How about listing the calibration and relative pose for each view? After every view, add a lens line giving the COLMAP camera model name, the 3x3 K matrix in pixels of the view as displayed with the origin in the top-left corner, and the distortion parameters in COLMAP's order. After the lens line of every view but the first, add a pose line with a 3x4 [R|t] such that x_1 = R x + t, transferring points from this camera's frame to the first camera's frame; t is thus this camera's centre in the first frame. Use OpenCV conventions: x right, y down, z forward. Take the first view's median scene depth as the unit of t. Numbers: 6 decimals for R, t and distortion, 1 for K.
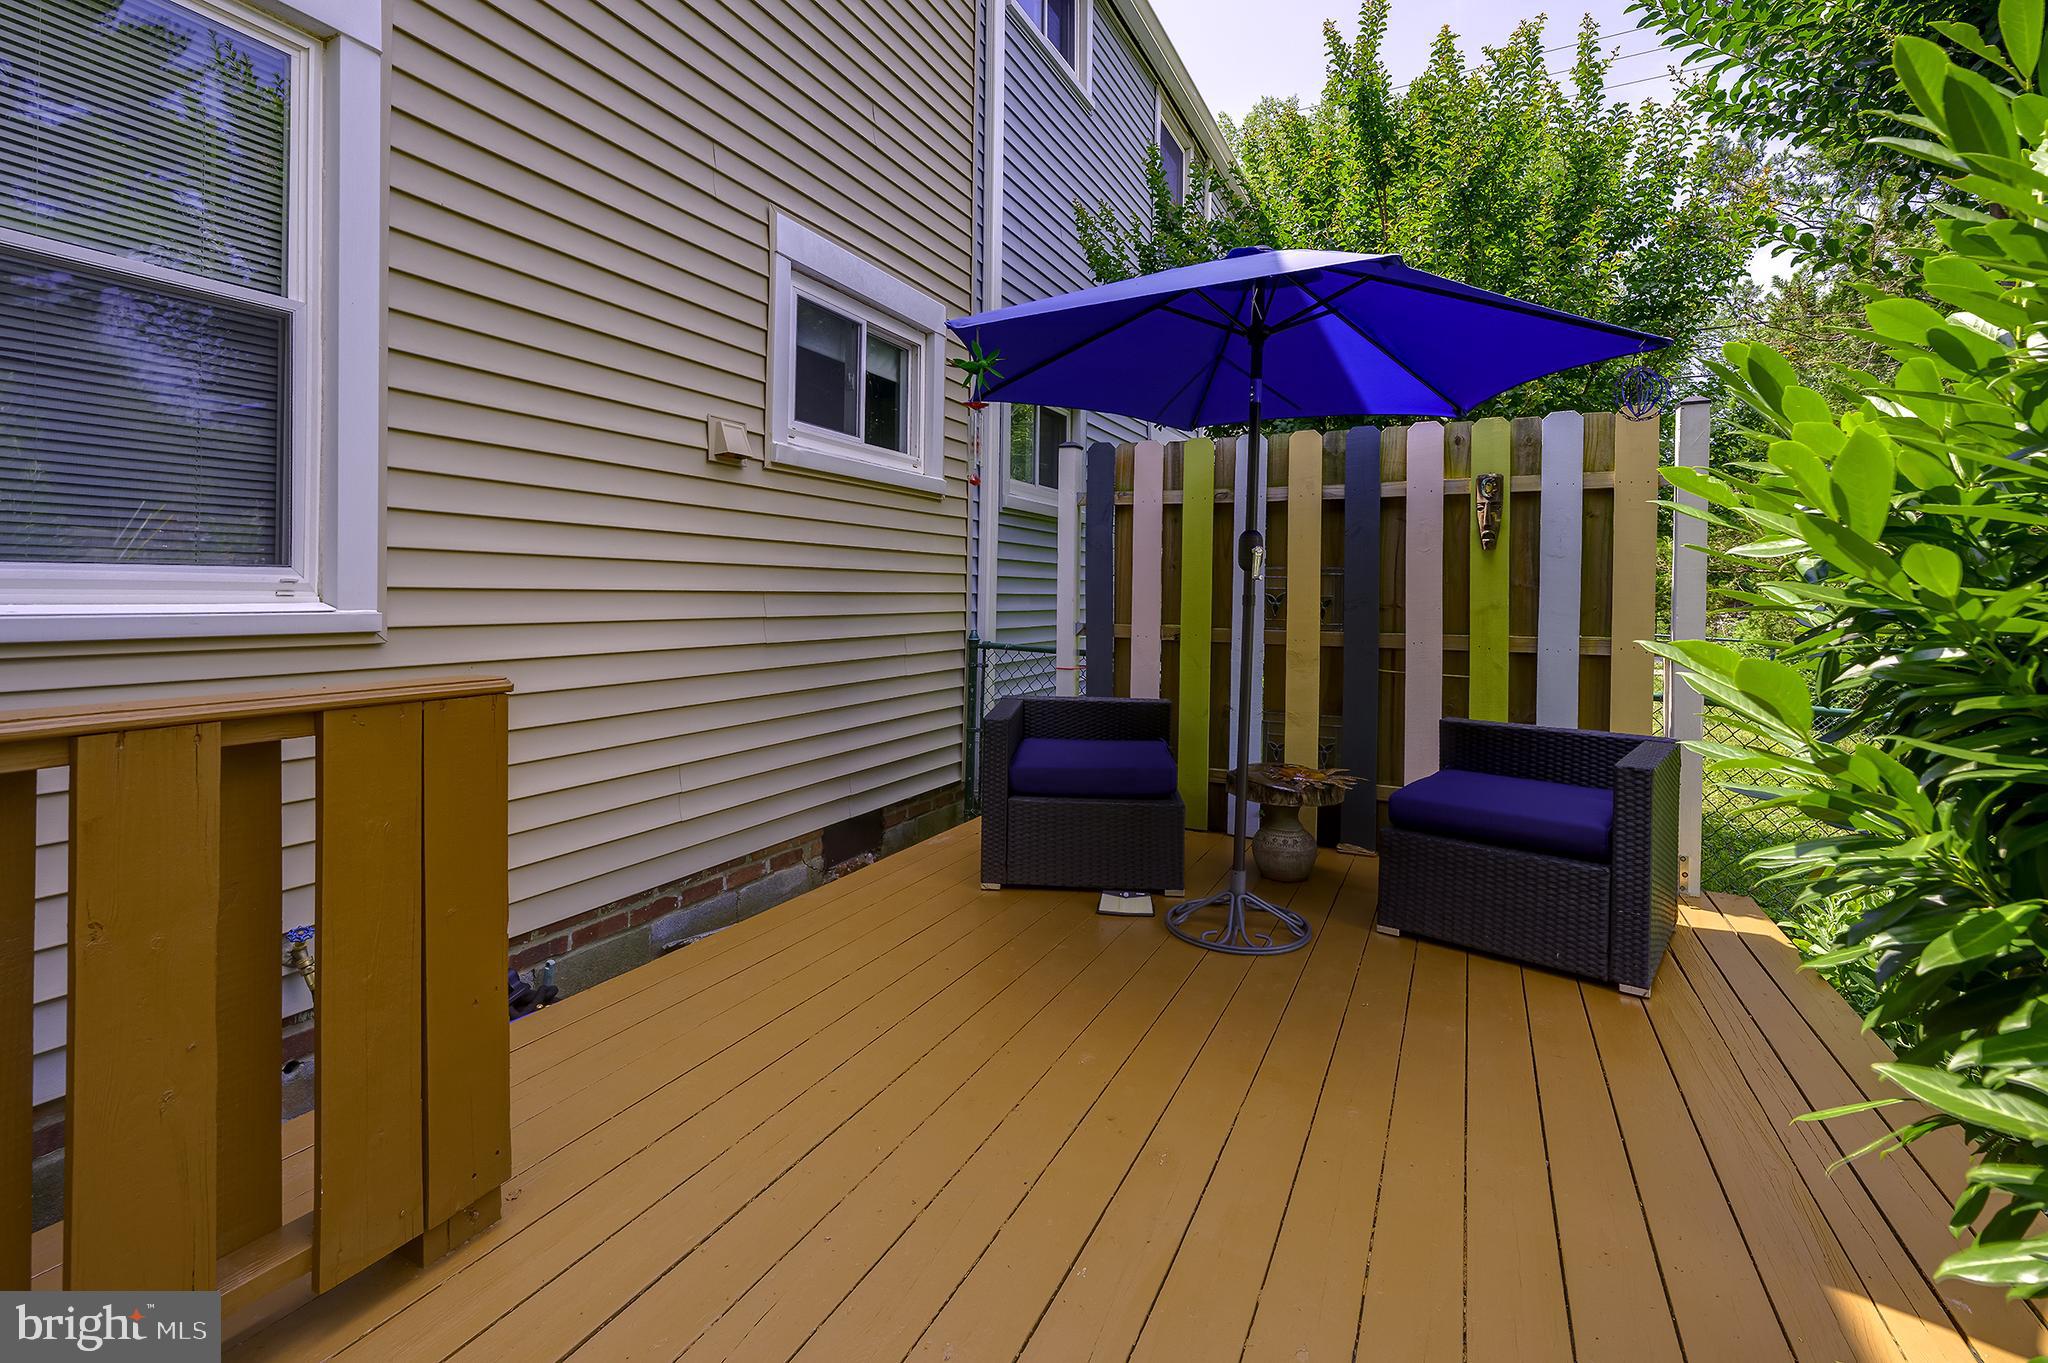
lens RADIAL K [[905.6, 0, 1032.9], [0, 905.6, 599.0], [0, 0, 1]] dist [0.000359, -0.000126]
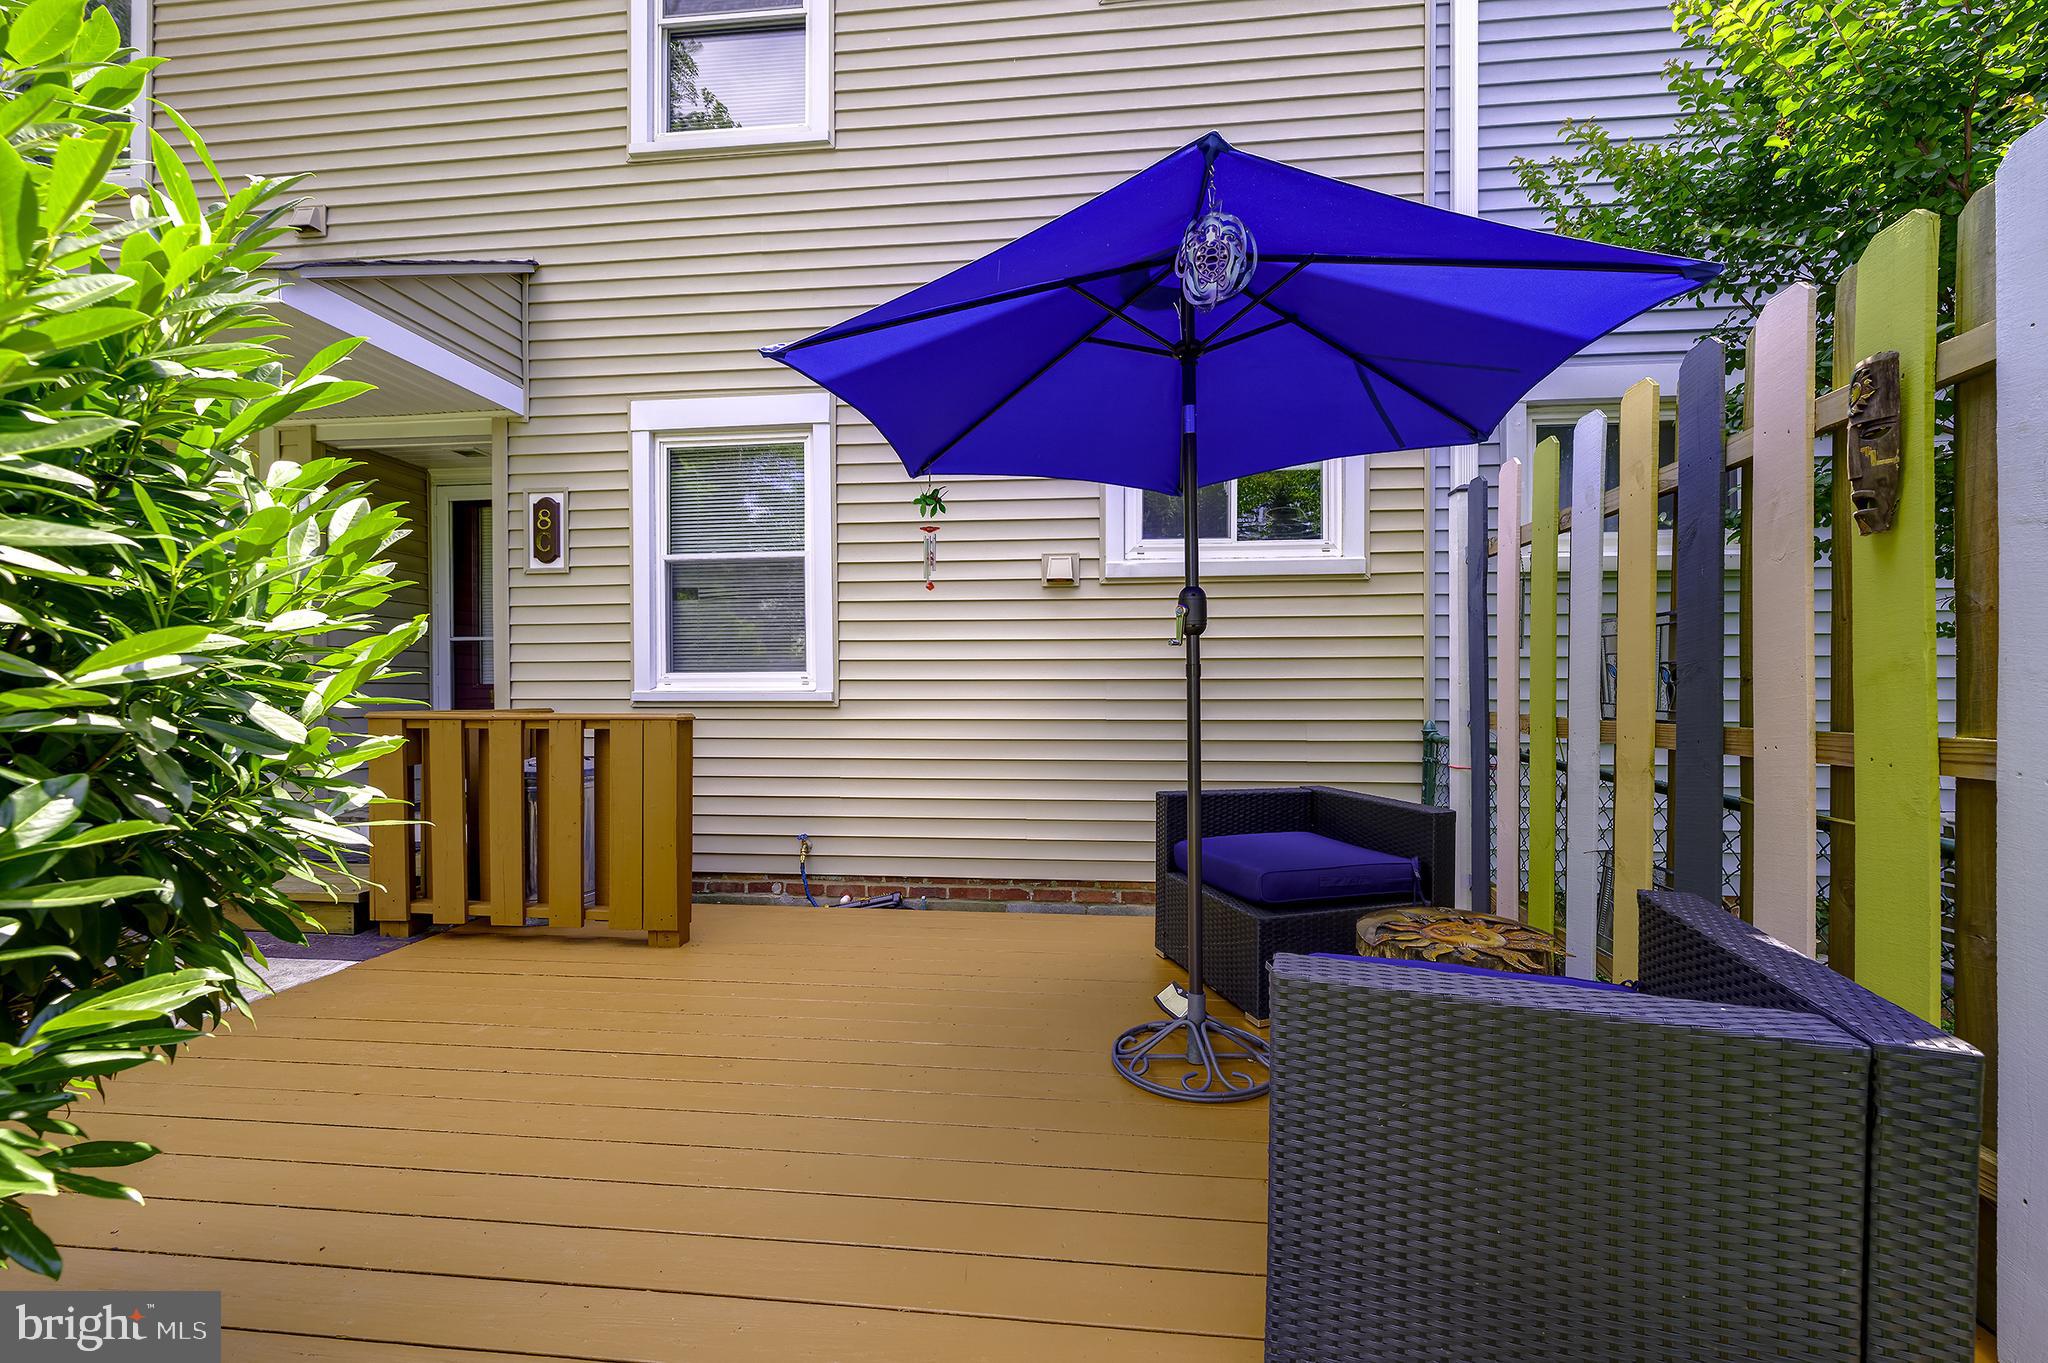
lens RADIAL K [[814.3, 0, 1034.2], [0, 814.3, 677.9], [0, 0, 1]] dist [0.000455, 0.000172]
pose [[0.340015, -0.030628, -0.939921, 0.730901], [-0.002942, 0.999430, -0.033631, 0.028346], [0.940415, 0.014201, 0.339732, 0.491379]]
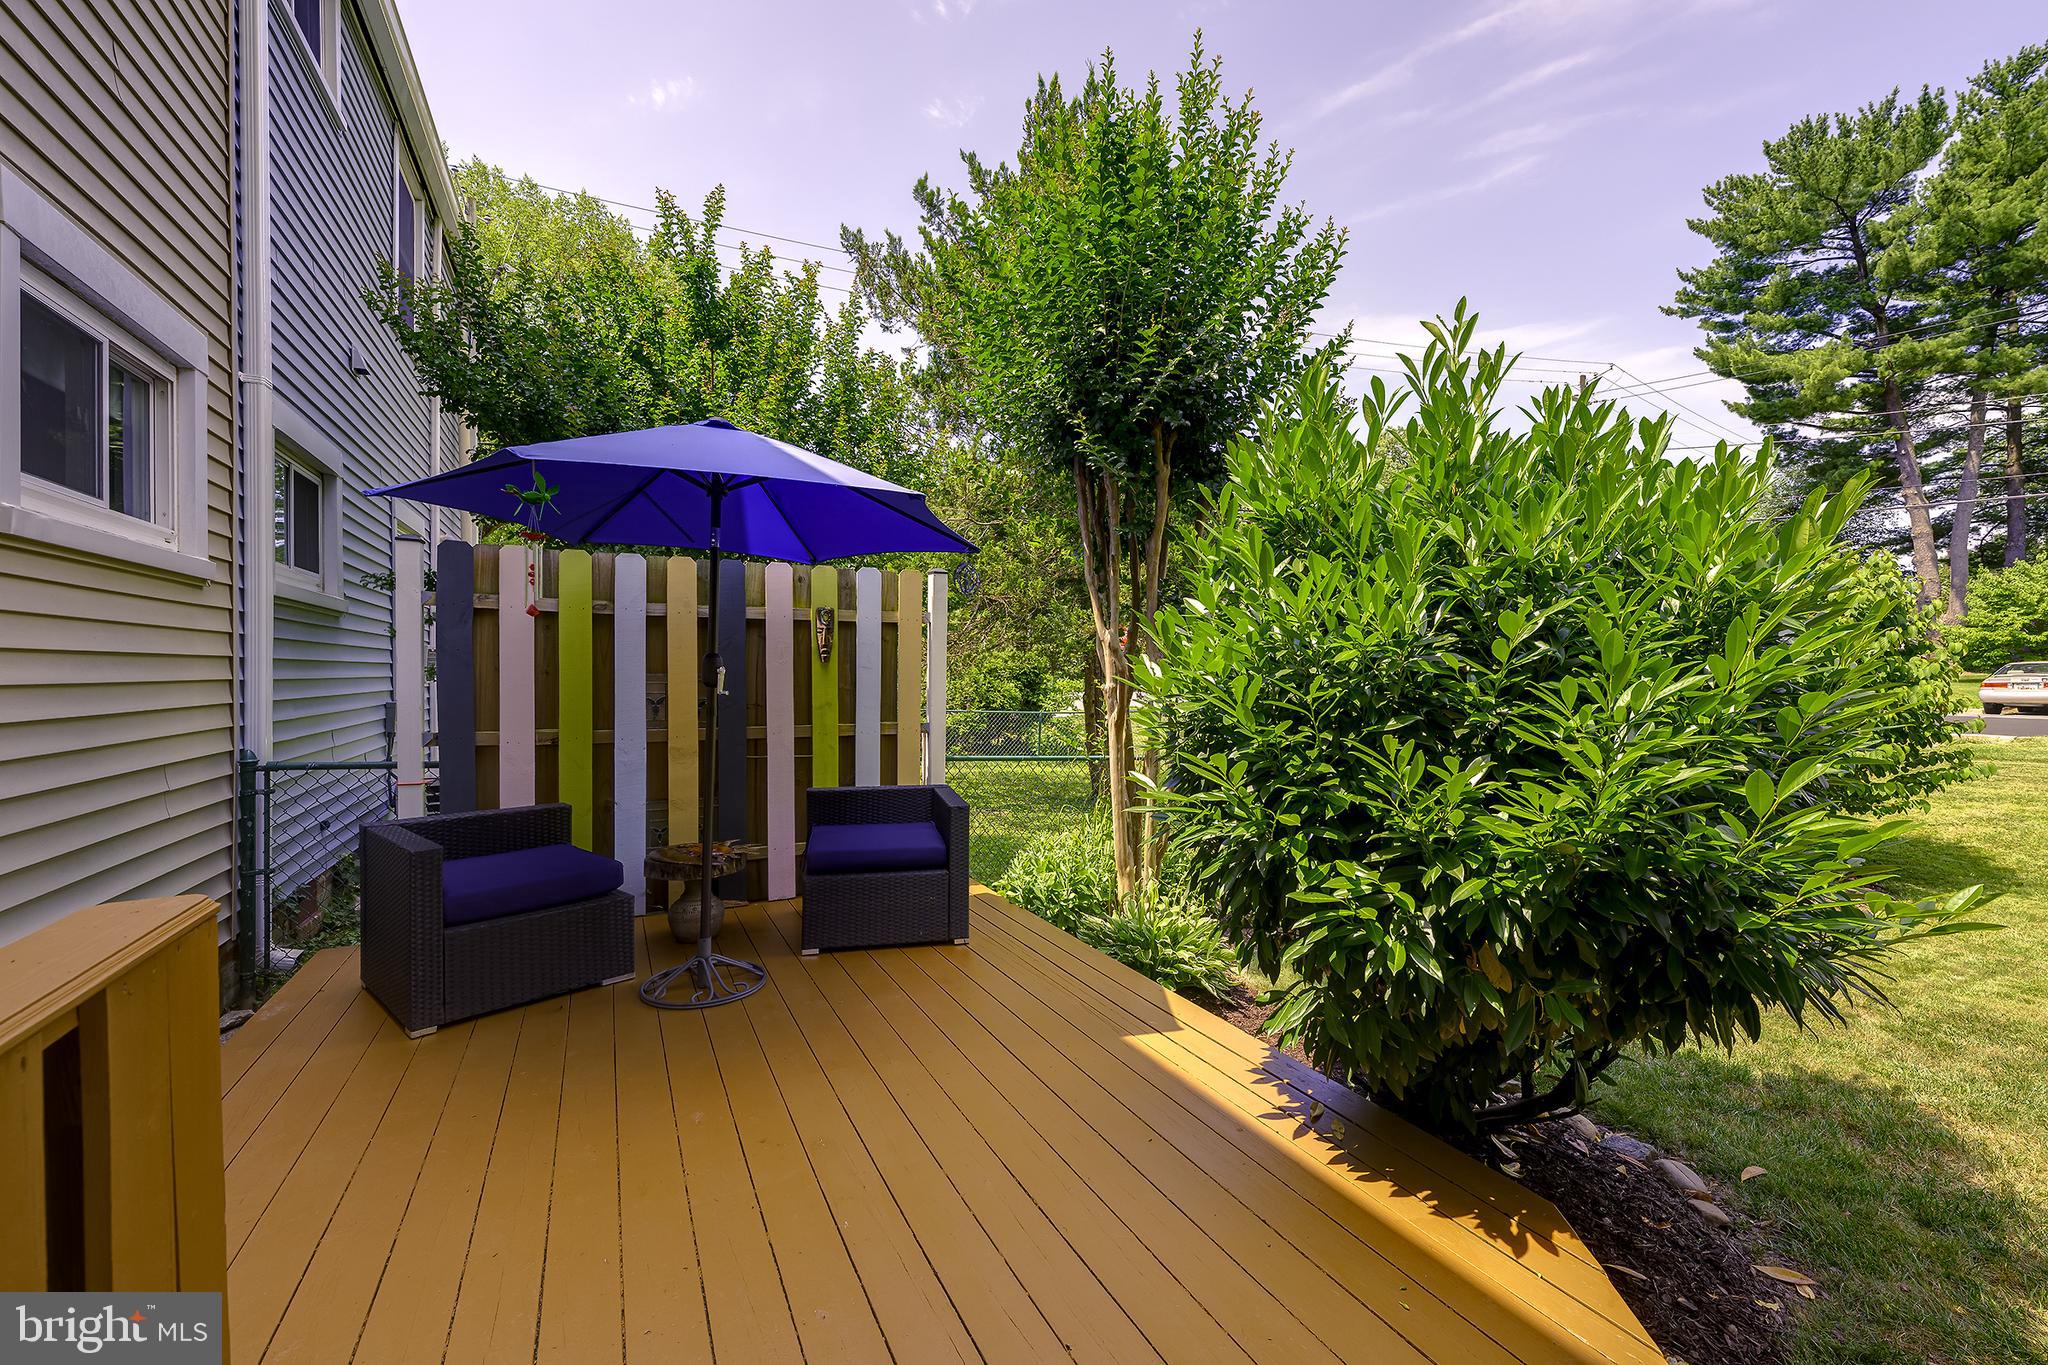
lens RADIAL K [[820.7, 0, 1035.2], [0, 820.7, 686.4], [0, 0, 1]] dist [0.000564, 0.000040]
pose [[0.590626, -0.020874, 0.806675, -0.311574], [0.006248, 0.999754, 0.021296, -0.042662], [-0.806921, -0.007537, 0.590611, 0.009990]]
